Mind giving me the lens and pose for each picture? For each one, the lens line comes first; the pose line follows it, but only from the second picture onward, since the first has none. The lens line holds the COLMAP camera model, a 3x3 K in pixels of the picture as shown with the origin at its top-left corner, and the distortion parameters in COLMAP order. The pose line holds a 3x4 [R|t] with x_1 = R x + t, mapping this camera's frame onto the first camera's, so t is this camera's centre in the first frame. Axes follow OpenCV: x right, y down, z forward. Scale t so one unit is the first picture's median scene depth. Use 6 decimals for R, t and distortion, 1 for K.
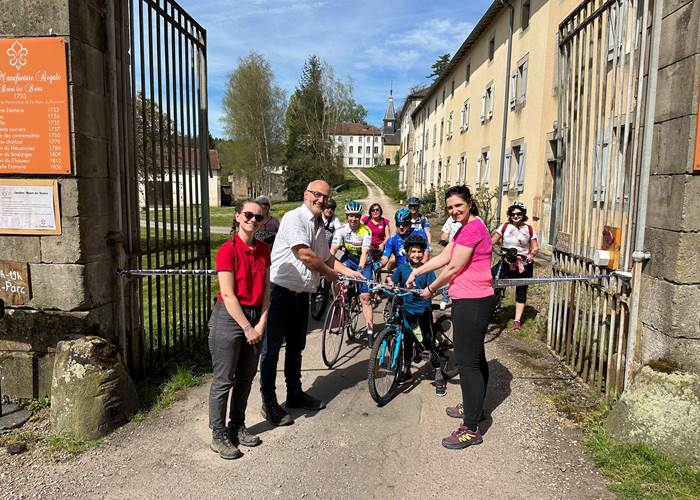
lens RADIAL K [[507.8, 0, 331.3], [0, 507.8, 249.9], [0, 0, 1]] dist [0.000175, -0.001621]
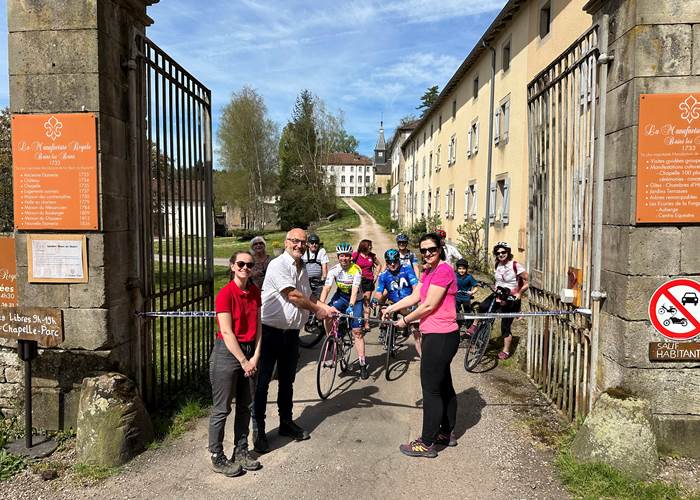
lens RADIAL K [[507.8, 0, 331.3], [0, 507.8, 249.9], [0, 0, 1]] dist [0.000175, -0.001621]
pose [[0.999856, -0.009427, 0.014089, -0.003500], [0.010184, 0.998455, -0.054630, -0.029379], [-0.013553, 0.054765, 0.998407, -0.118345]]
